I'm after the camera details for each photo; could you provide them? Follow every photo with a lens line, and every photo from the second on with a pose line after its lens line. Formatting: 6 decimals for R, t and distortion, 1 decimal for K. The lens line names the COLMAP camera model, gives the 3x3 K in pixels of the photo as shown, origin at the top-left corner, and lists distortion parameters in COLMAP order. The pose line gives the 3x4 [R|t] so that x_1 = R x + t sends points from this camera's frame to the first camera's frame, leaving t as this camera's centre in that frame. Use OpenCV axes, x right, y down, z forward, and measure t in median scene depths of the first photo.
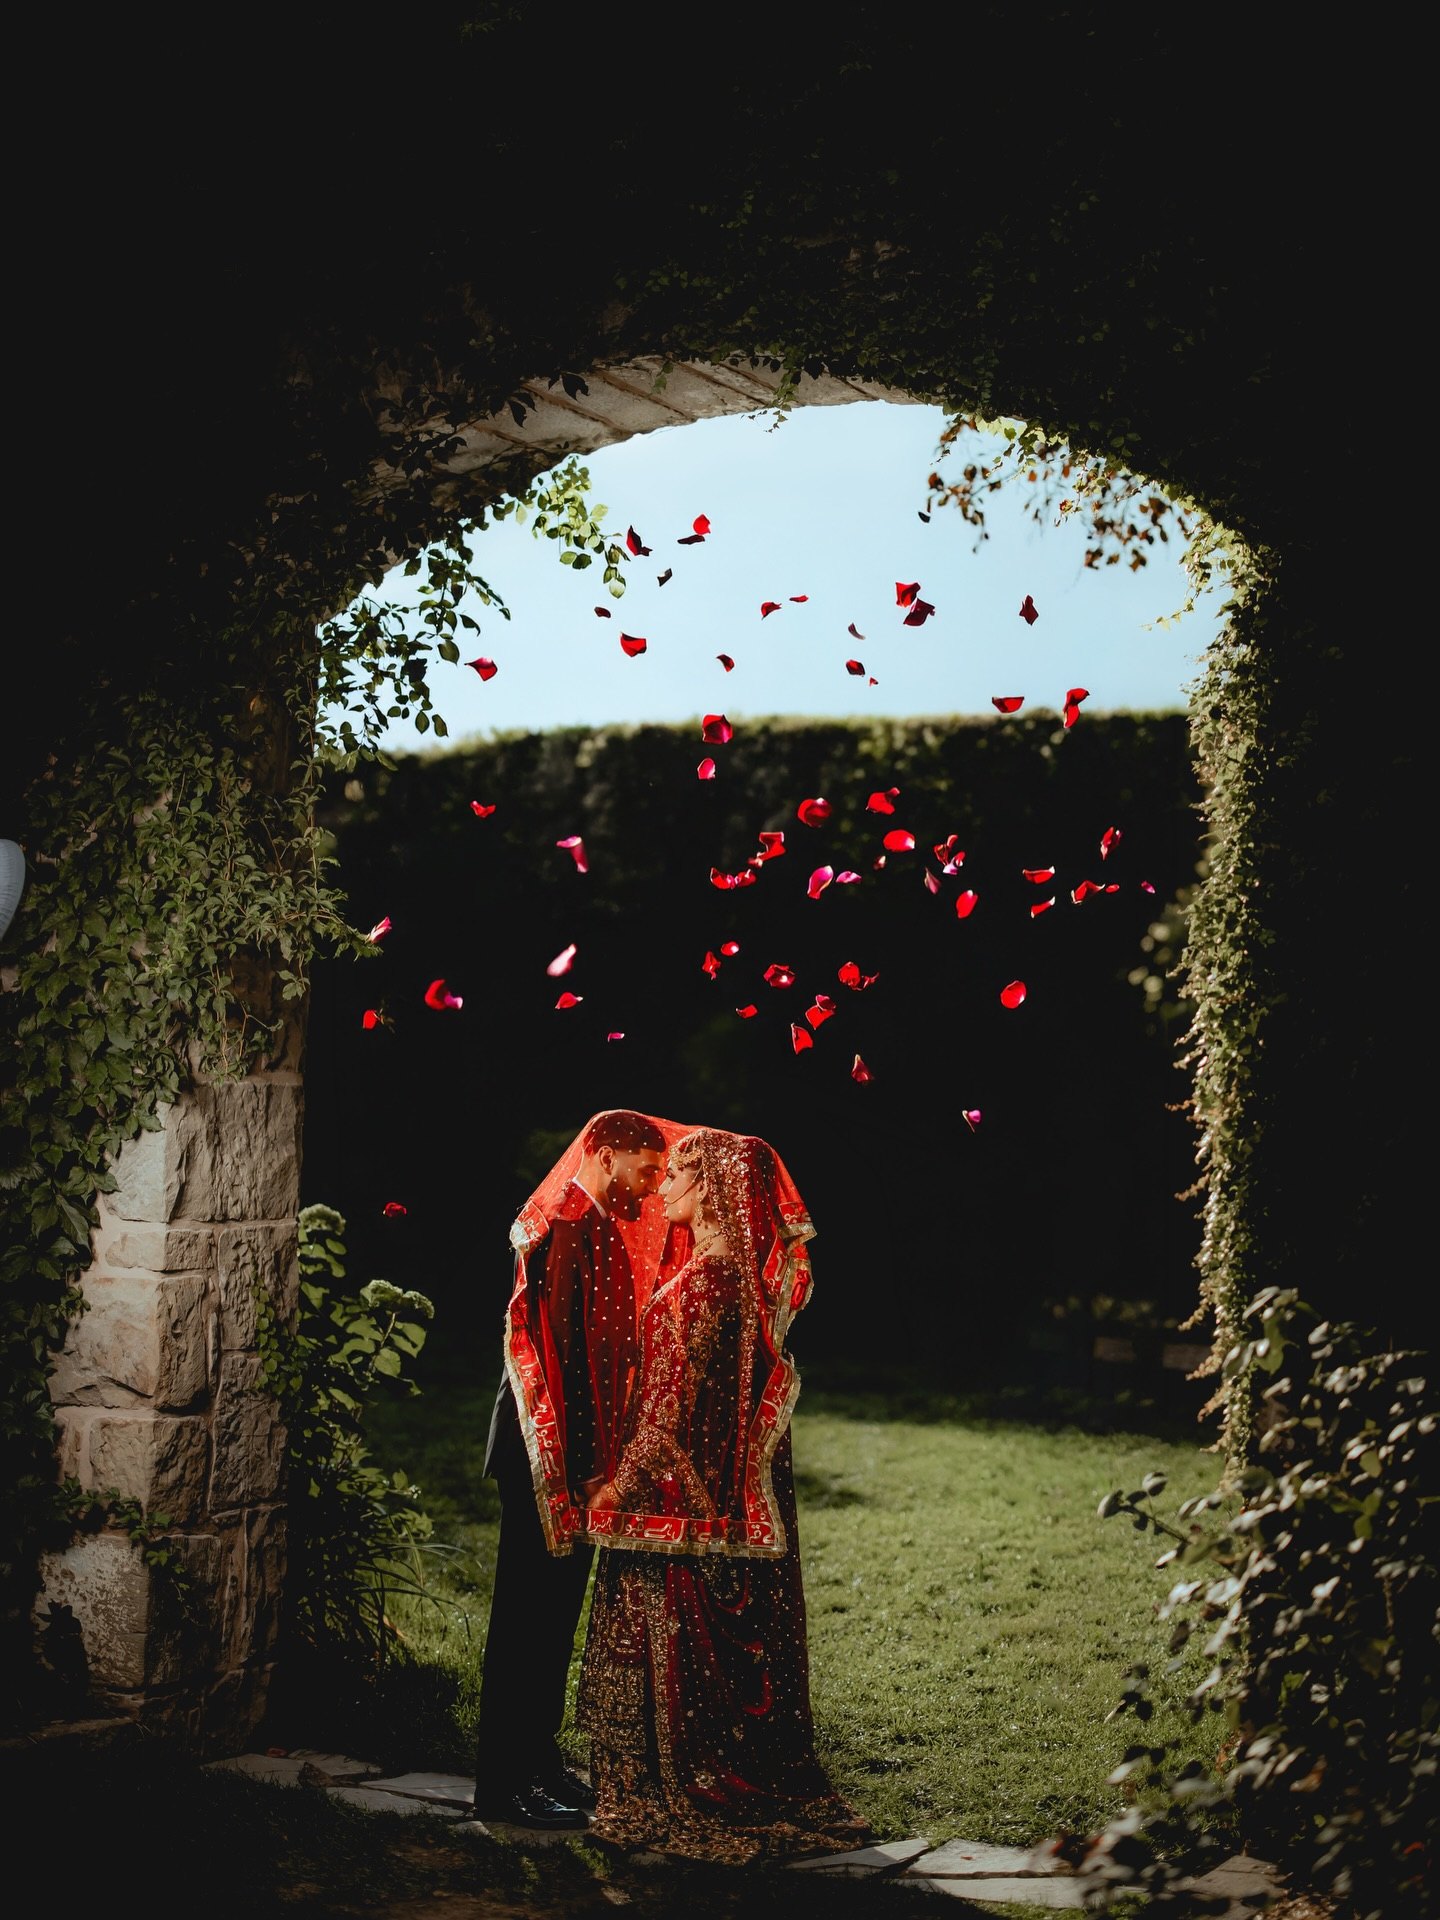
lens RADIAL K [[2136.4, 0, 720.3], [0, 2136.4, 985.3], [0, 0, 1]] dist [0.011056, 0.005600]
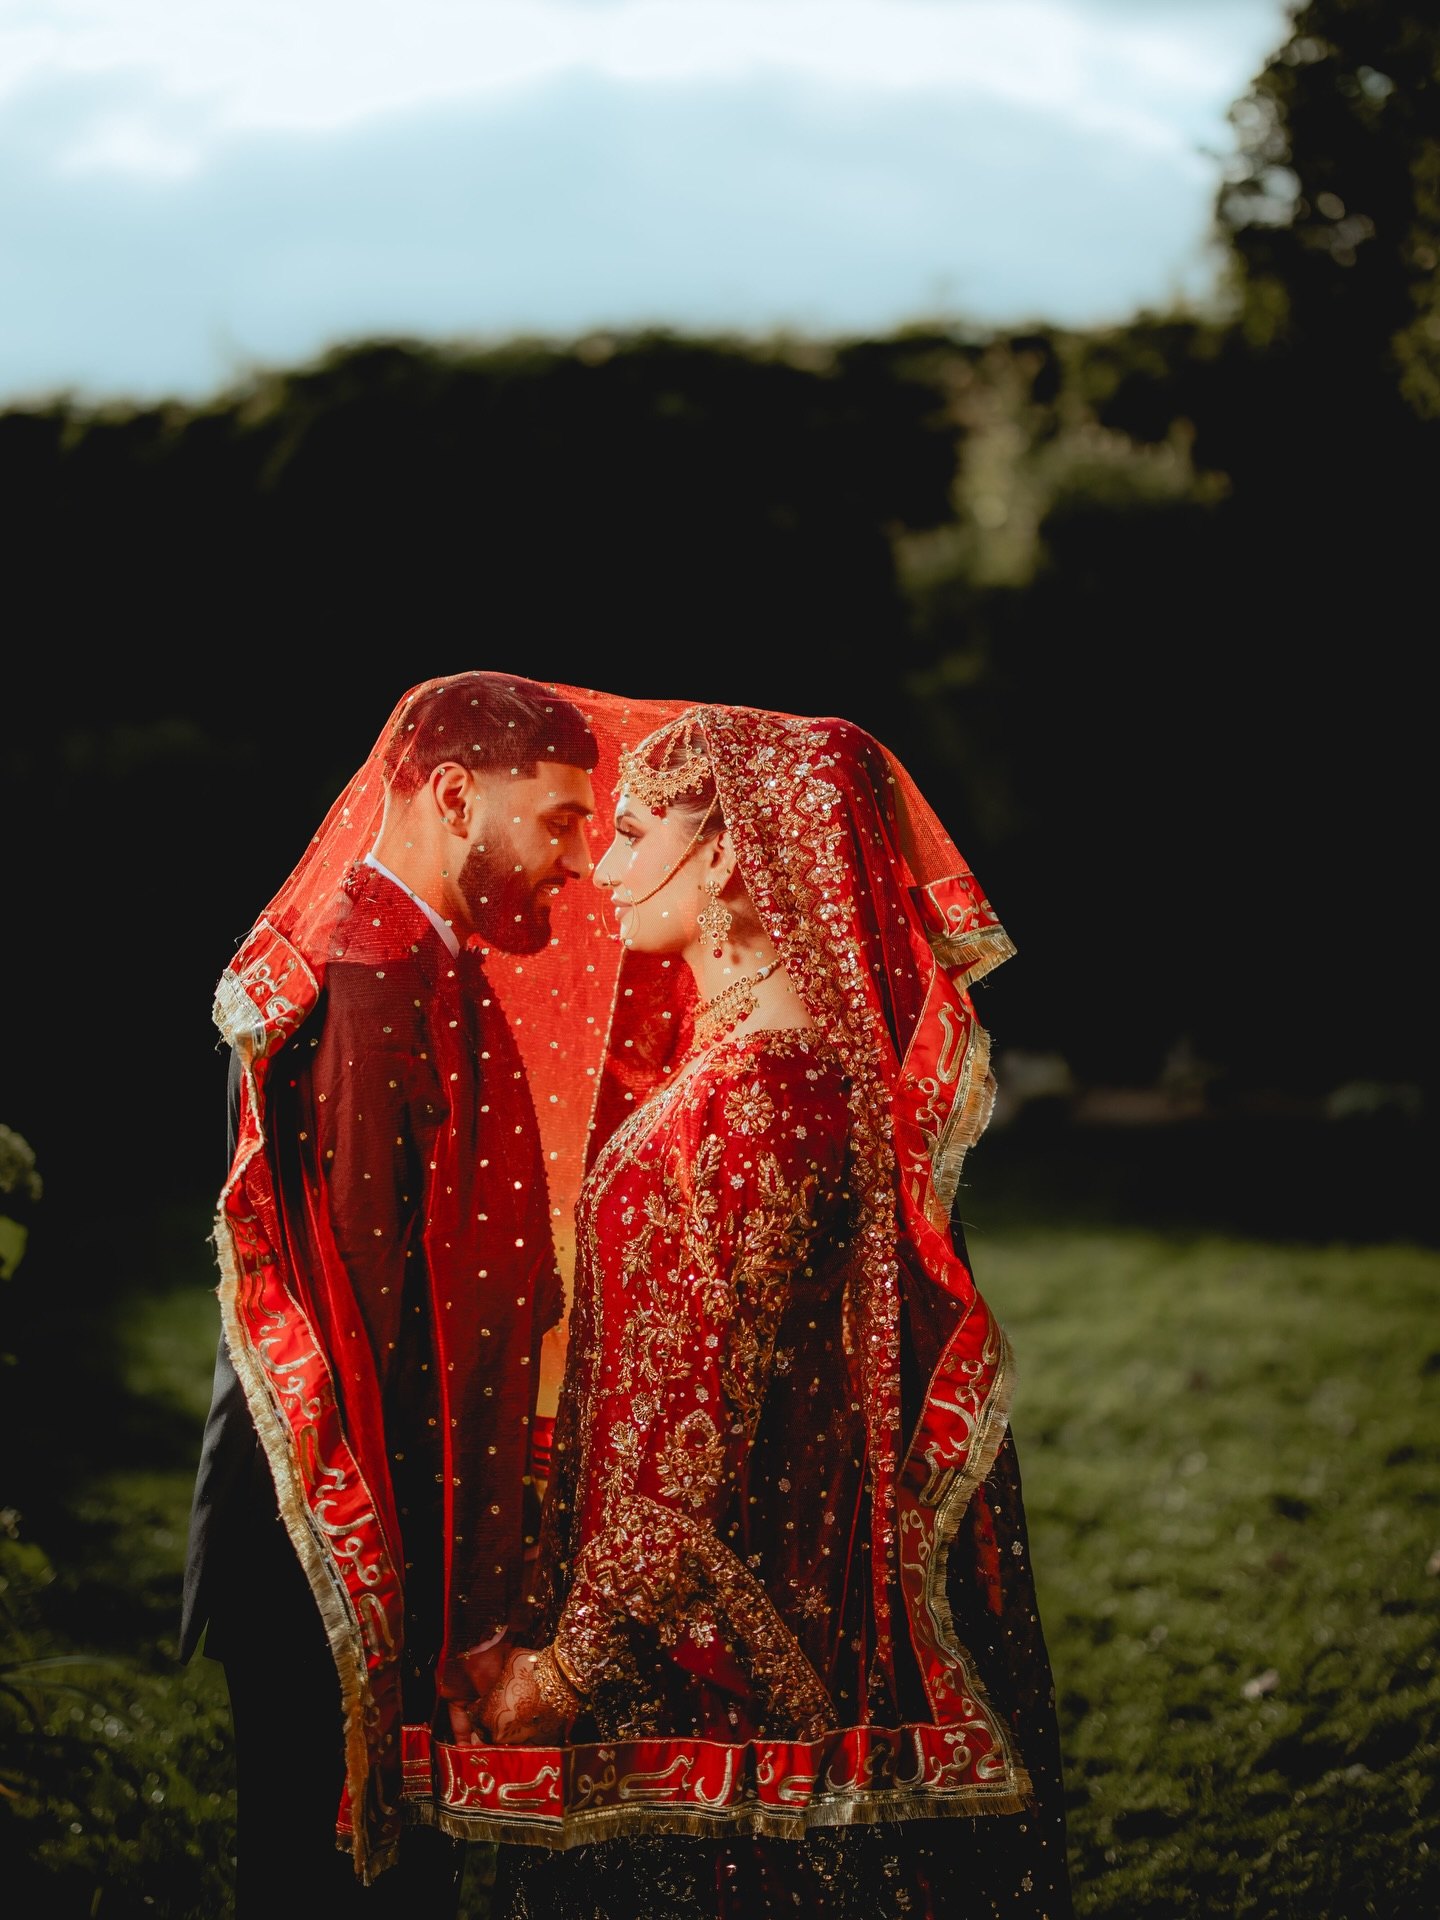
lens RADIAL K [[2136.4, 0, 720.3], [0, 2136.4, 985.3], [0, 0, 1]] dist [0.011056, 0.005600]
pose [[0.984685, -0.065711, 0.161486, -0.072256], [0.045503, 0.991011, 0.125801, 0.071030], [-0.168301, -0.116526, 0.978824, 0.636080]]
